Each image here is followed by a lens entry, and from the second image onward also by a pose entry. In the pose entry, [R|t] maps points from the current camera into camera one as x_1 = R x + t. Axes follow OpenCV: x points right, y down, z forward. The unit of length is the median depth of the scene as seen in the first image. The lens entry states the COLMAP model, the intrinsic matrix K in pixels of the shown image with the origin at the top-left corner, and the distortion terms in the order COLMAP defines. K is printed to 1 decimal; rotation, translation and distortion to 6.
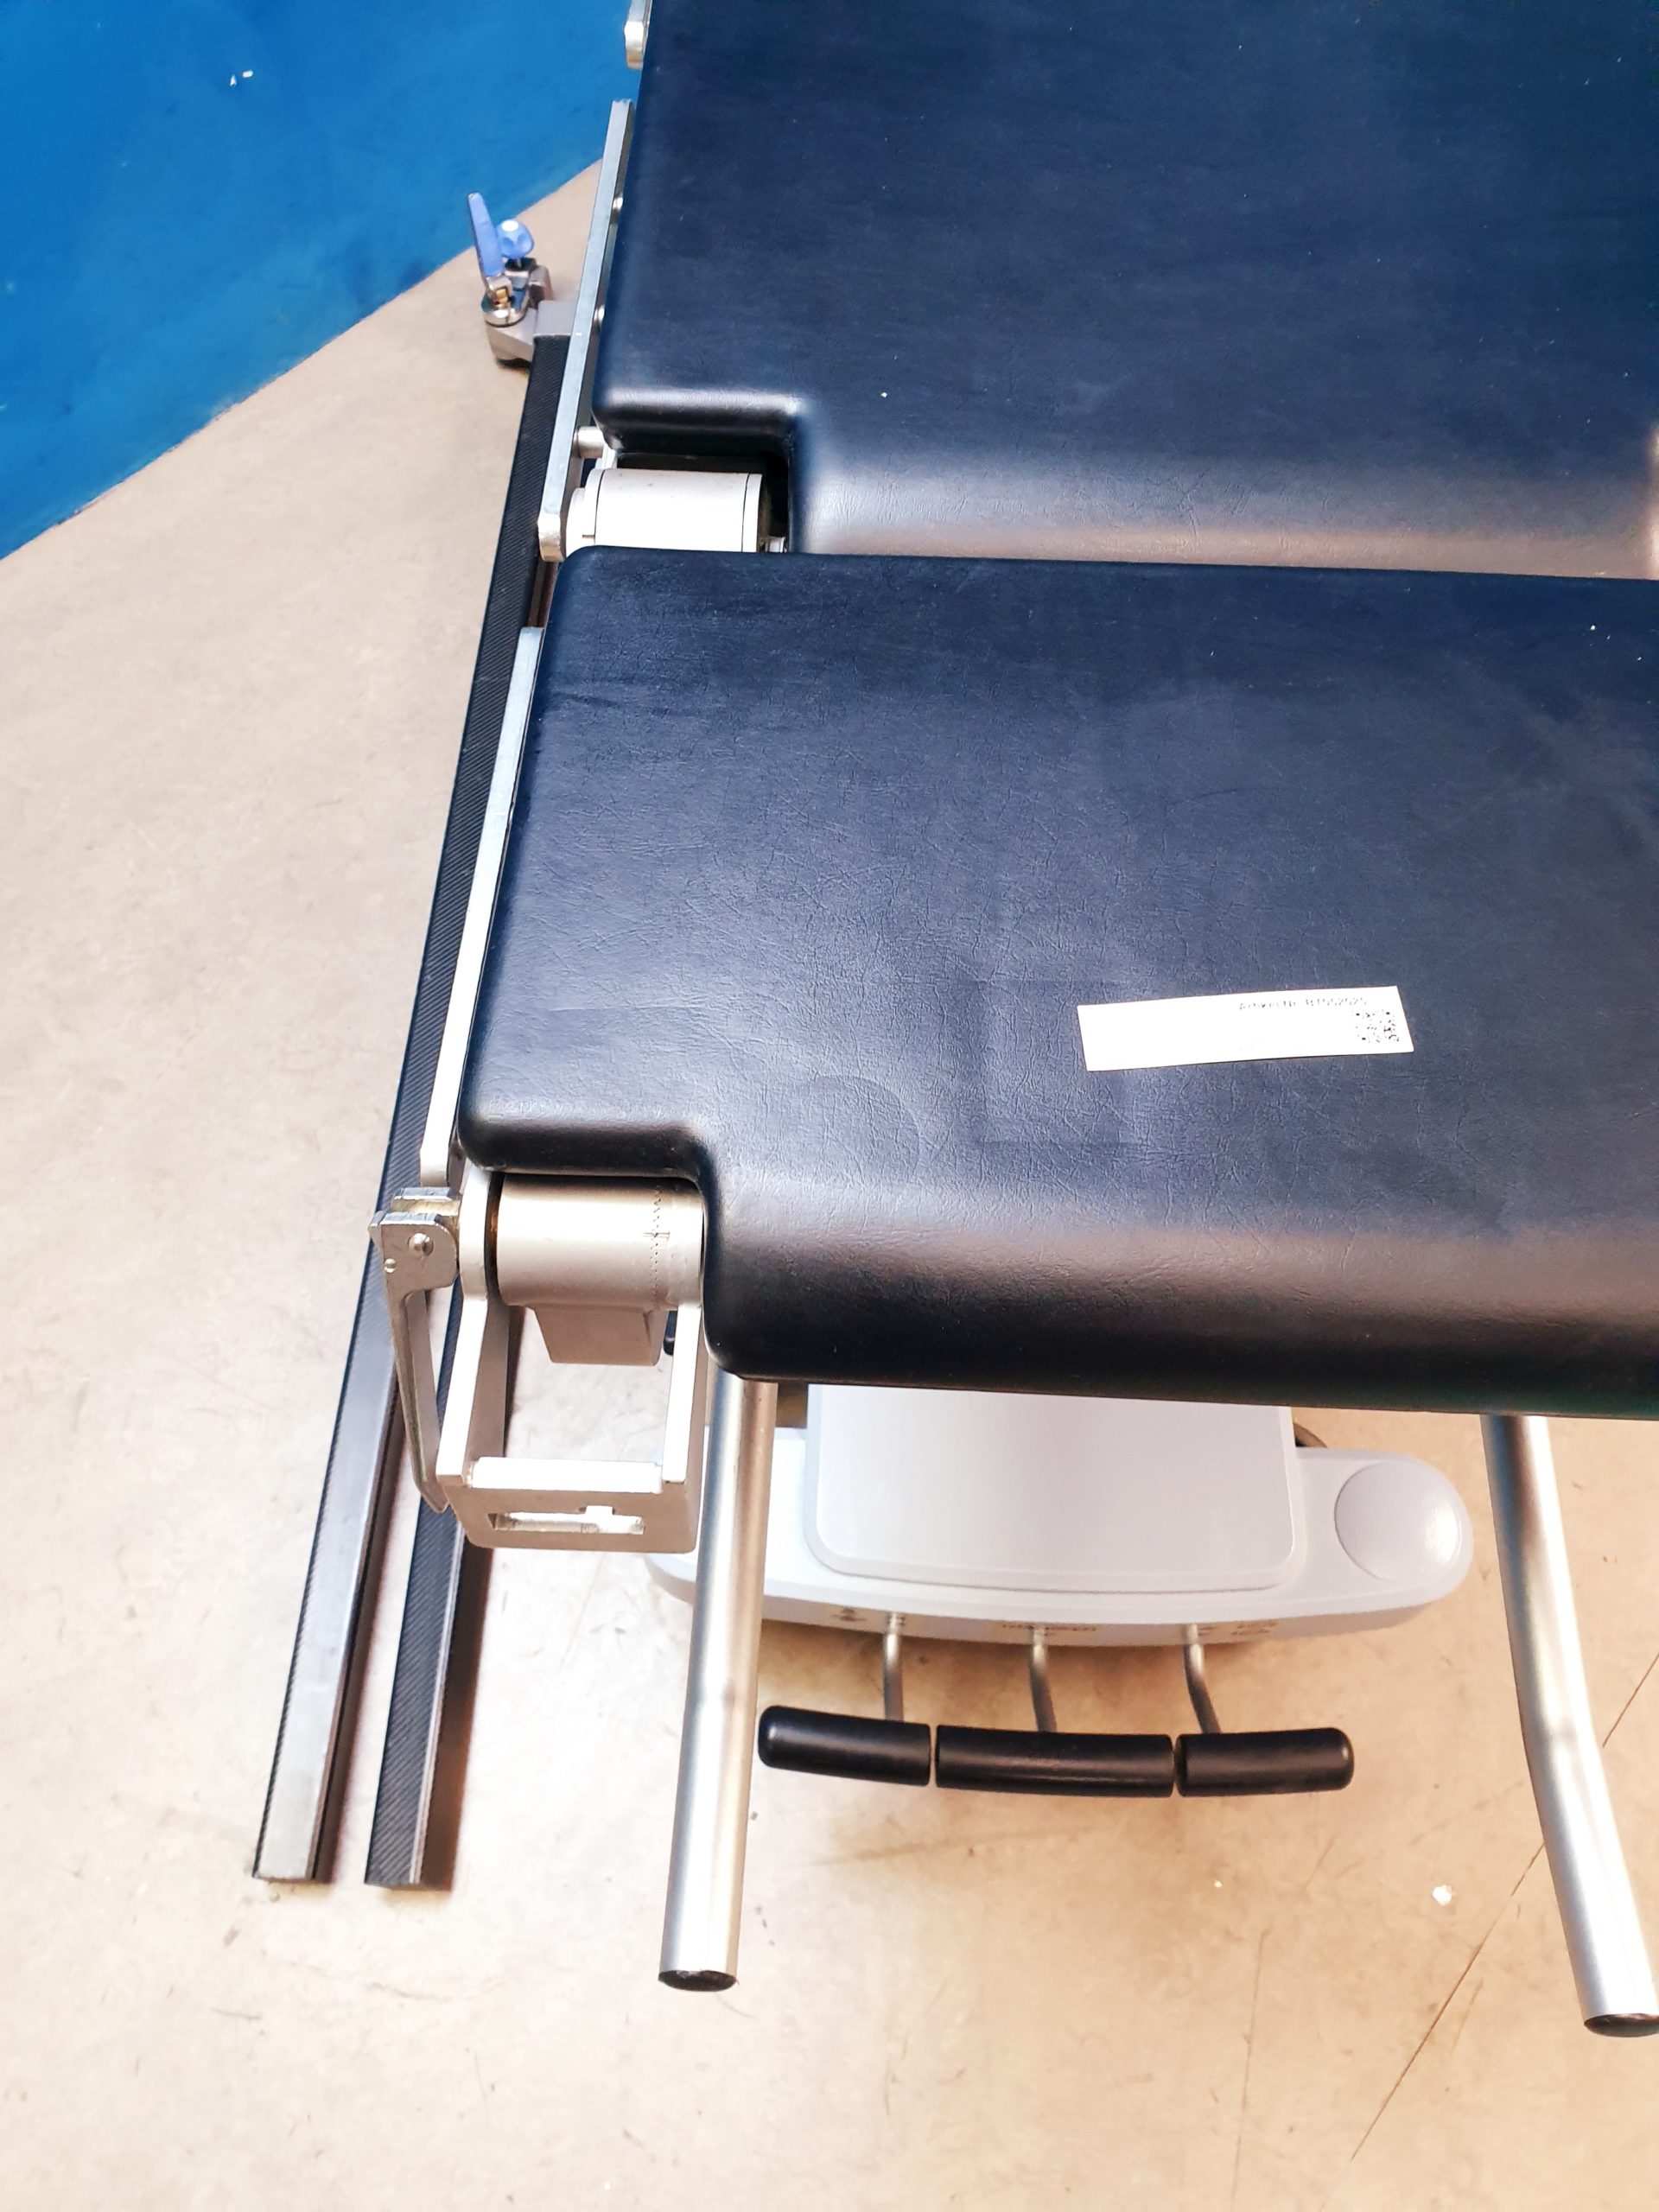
lens RADIAL K [[1683.0, 0, 843.2], [0, 1683.0, 1107.3], [0, 0, 1]] dist [0.008452, 0.000285]
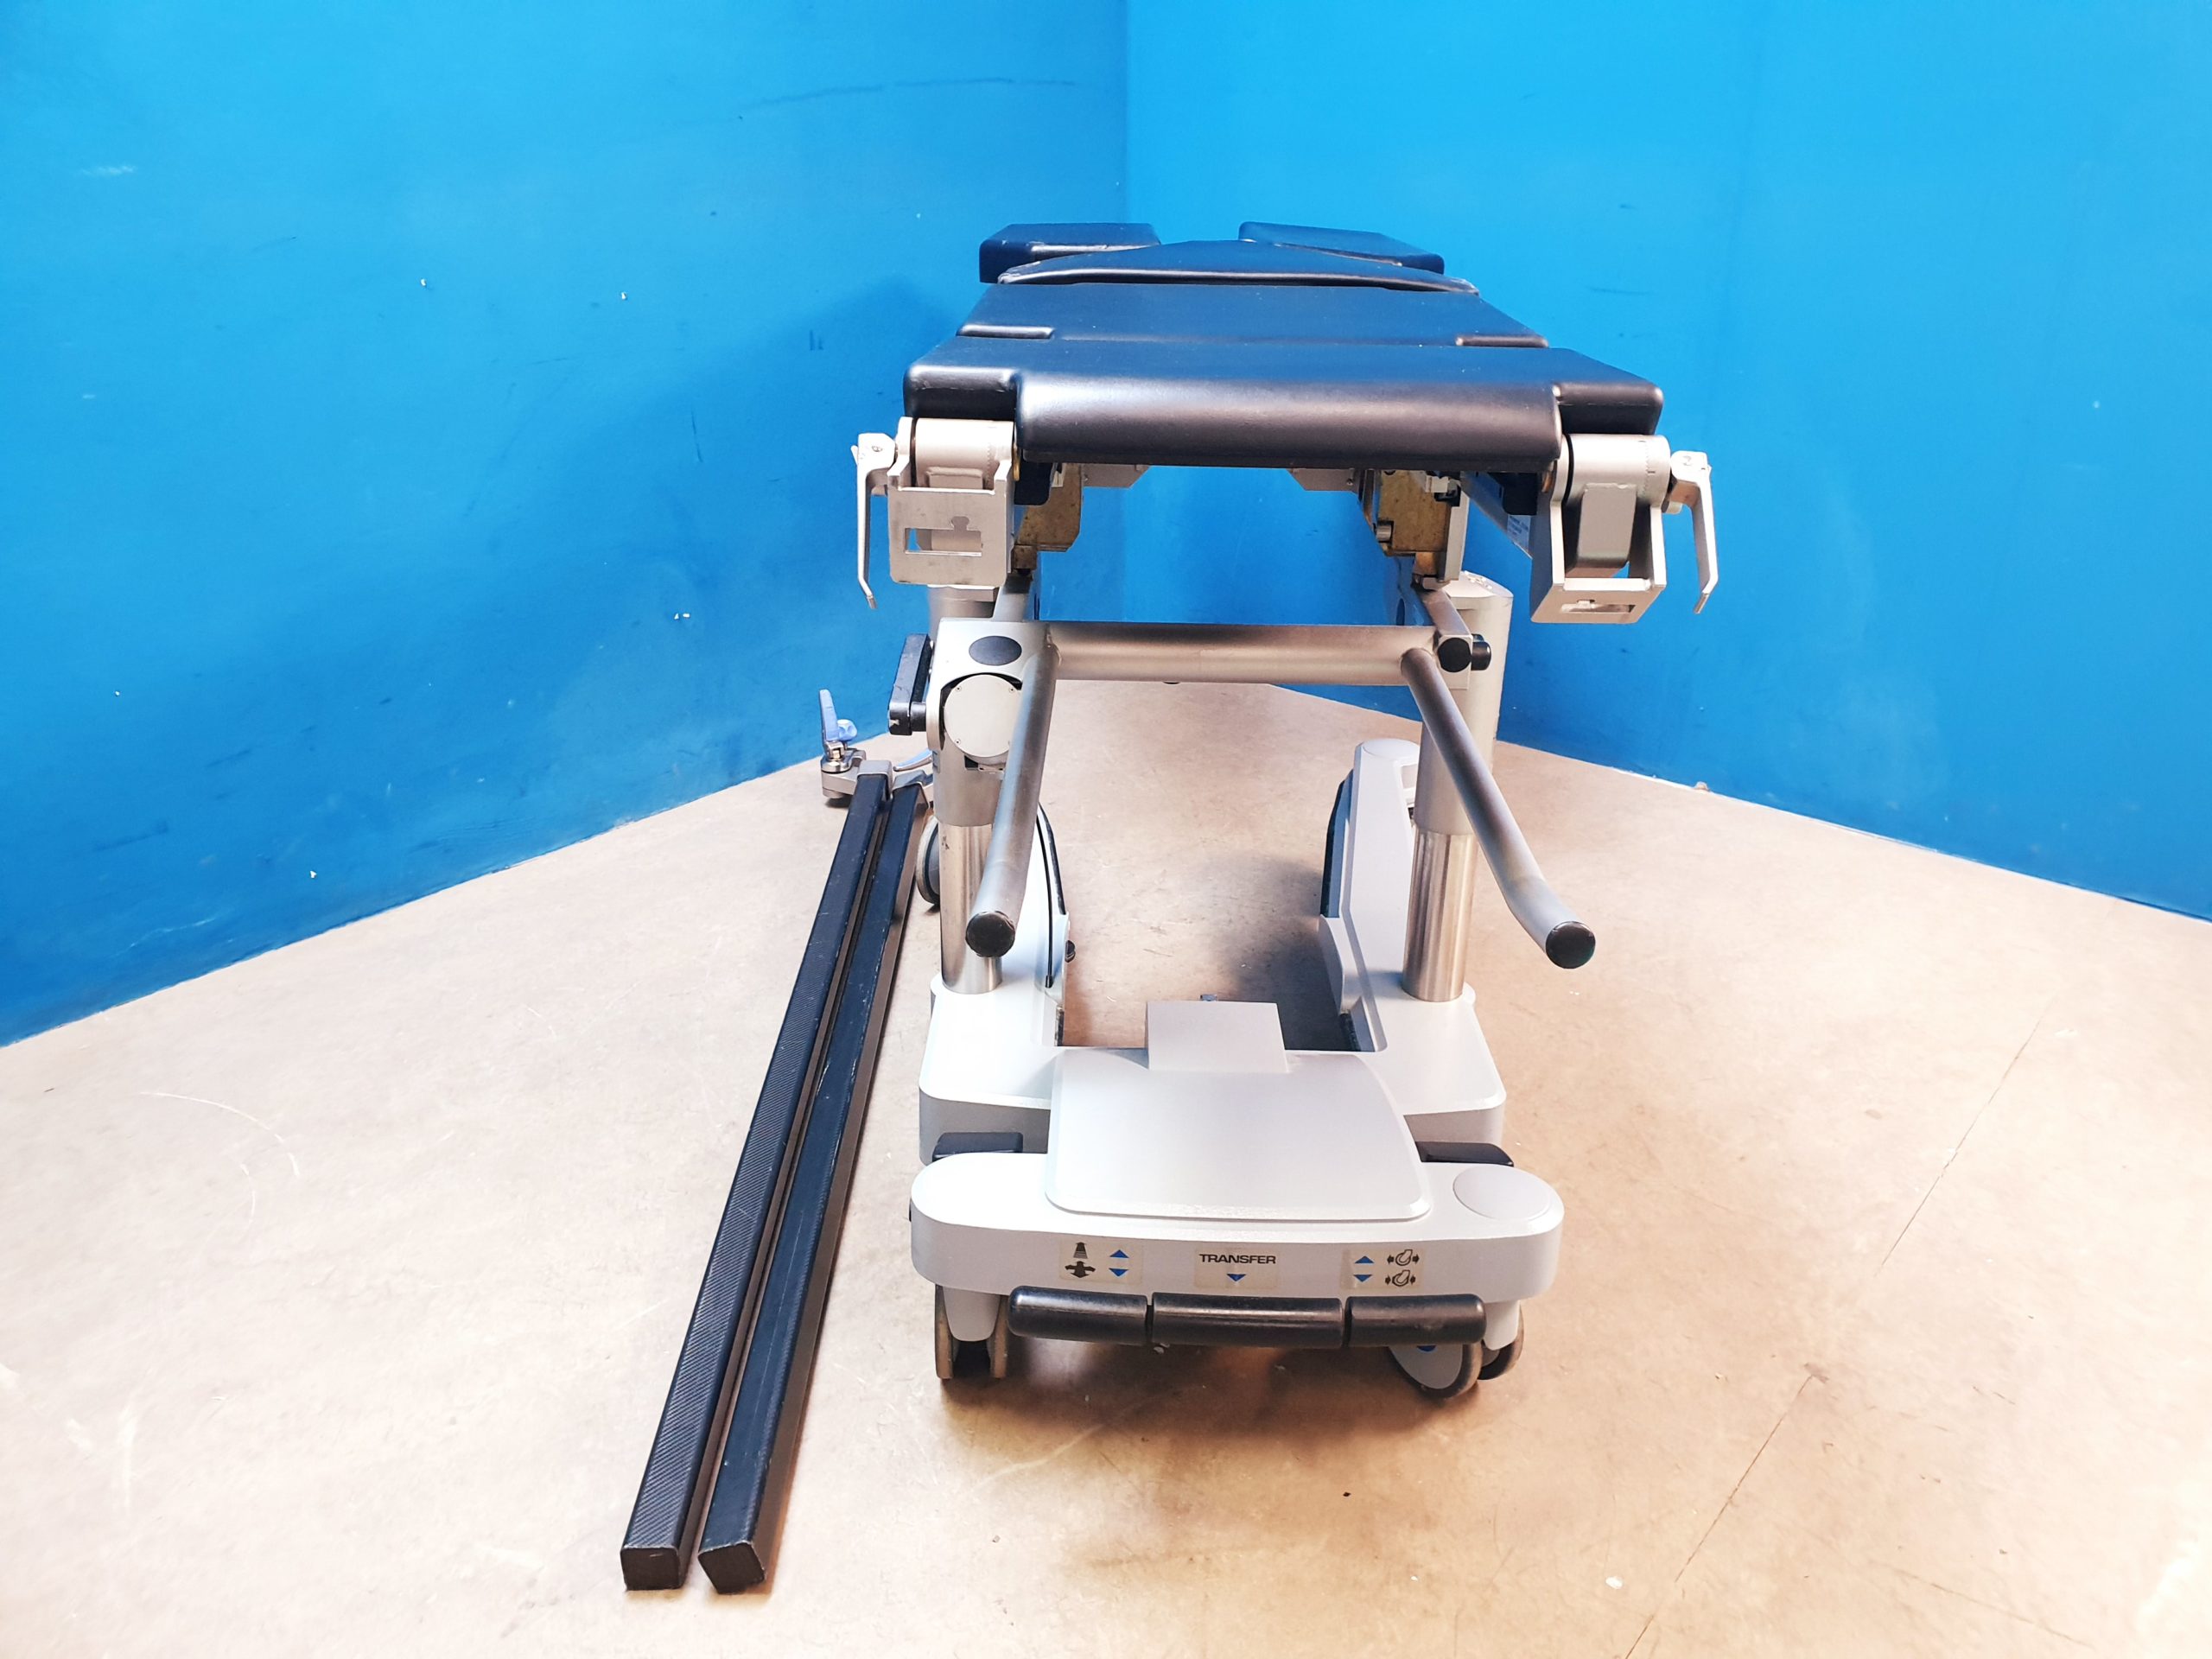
lens RADIAL K [[1719.8, 0, 1134.8], [0, 1719.8, 822.3], [0, 0, 1]] dist [0.010754, 0.005012]
pose [[0.999257, -0.003847, 0.038361, -0.002498], [0.026884, 0.782717, -0.621797, 0.666210], [-0.027634, 0.622366, 0.782238, -0.167823]]
